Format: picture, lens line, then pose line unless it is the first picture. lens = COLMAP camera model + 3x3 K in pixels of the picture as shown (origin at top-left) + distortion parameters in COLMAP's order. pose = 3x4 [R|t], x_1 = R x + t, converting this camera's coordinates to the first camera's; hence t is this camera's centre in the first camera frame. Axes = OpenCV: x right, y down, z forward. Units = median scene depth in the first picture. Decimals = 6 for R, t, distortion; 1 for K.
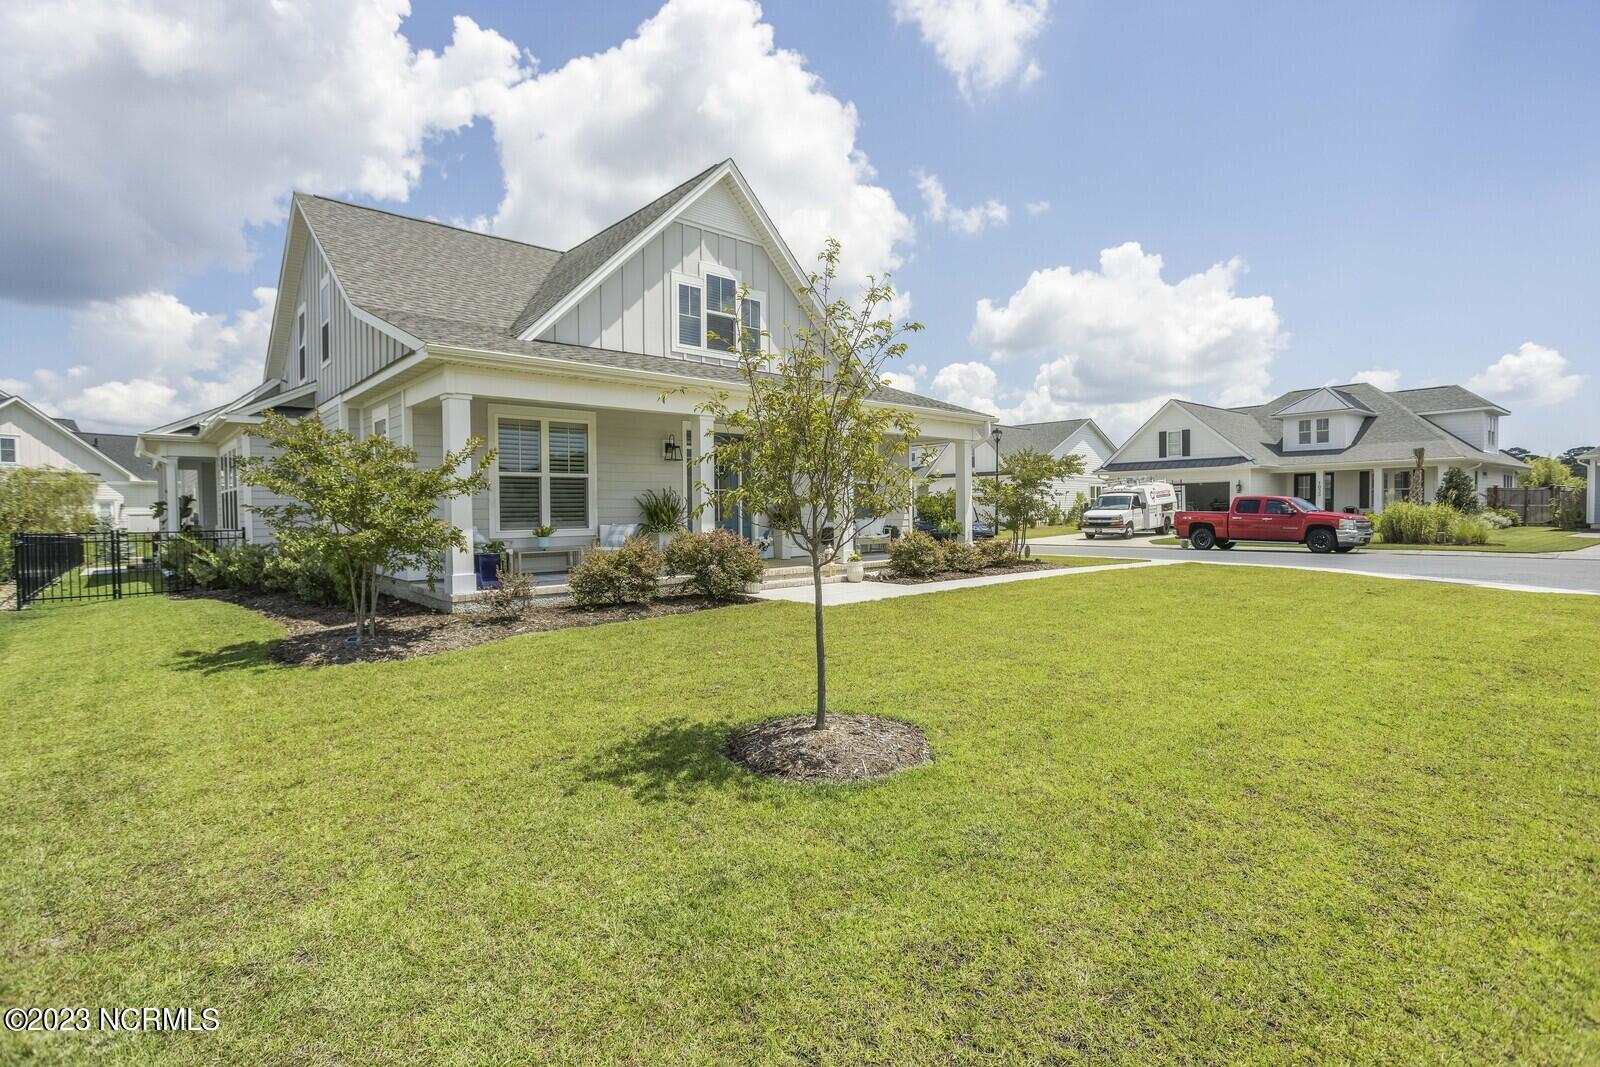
lens RADIAL K [[747.1, 0, 795.5], [0, 747.1, 533.0], [0, 0, 1]] dist [-0.004834, 0.000149]
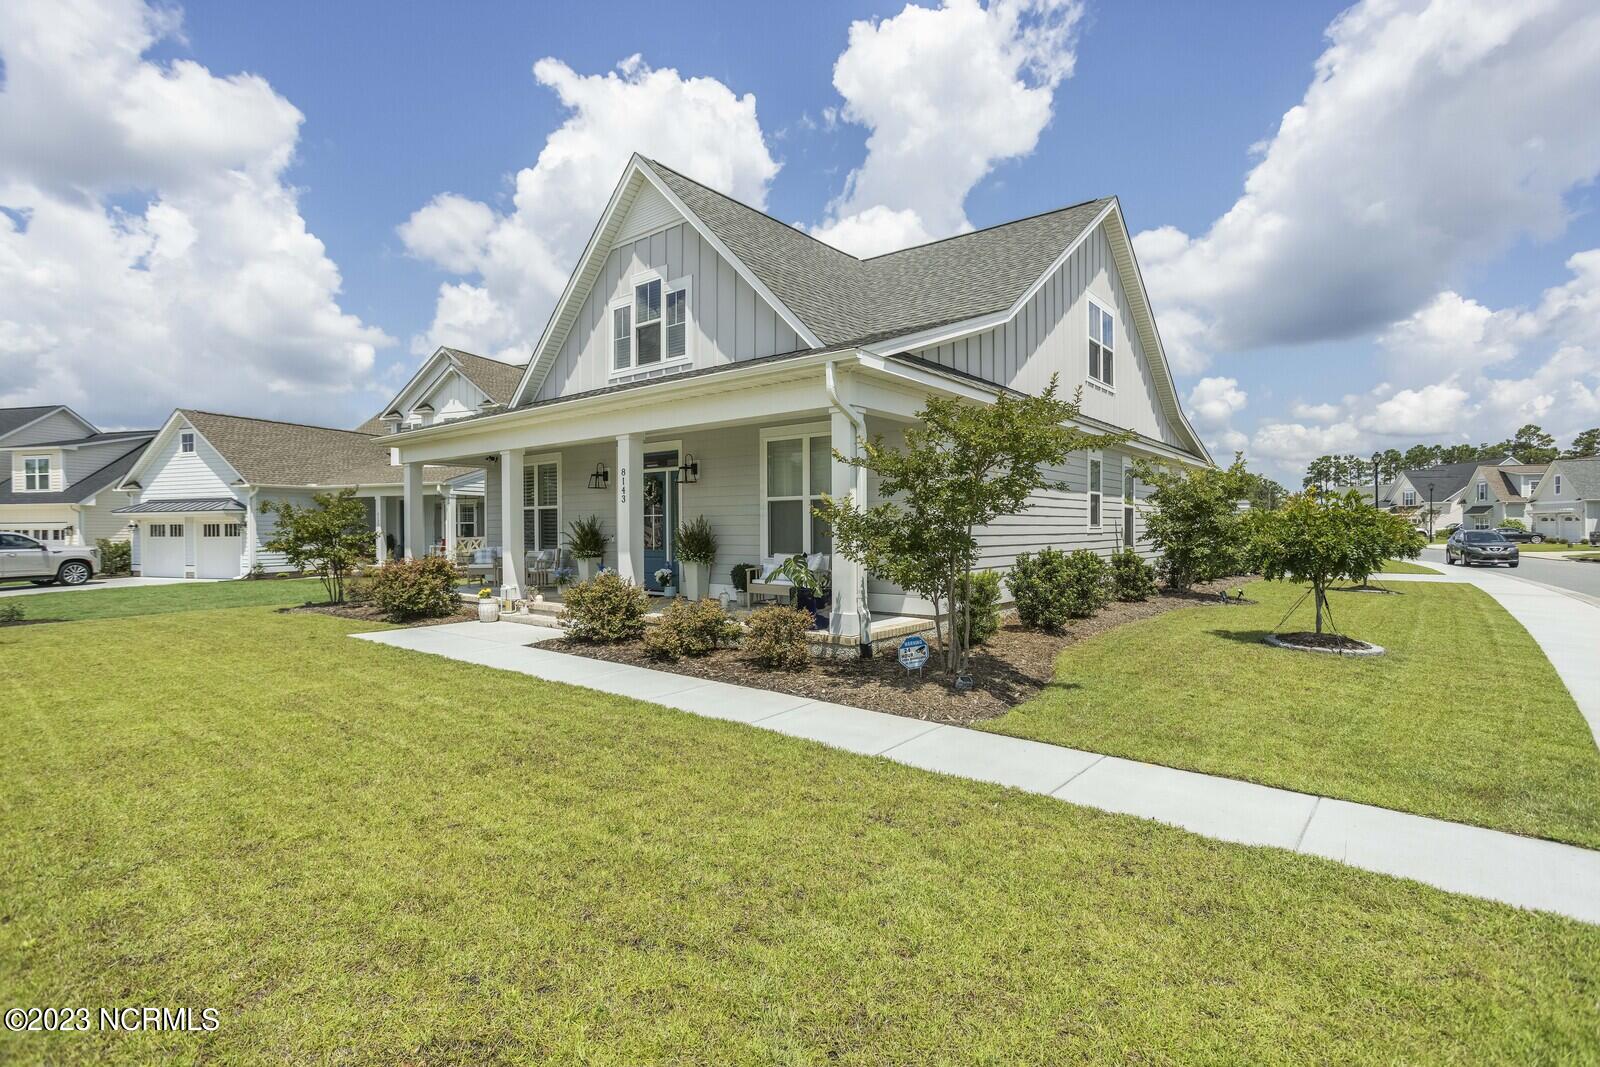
lens RADIAL K [[747.1, 0, 794.9], [0, 747.1, 523.2], [0, 0, 1]] dist [-0.004834, 0.000149]
pose [[0.162896, 0.011947, -0.986571, 0.853443], [-0.022195, 0.999718, 0.008442, -0.062415], [0.986394, 0.020522, 0.163115, 1.060400]]
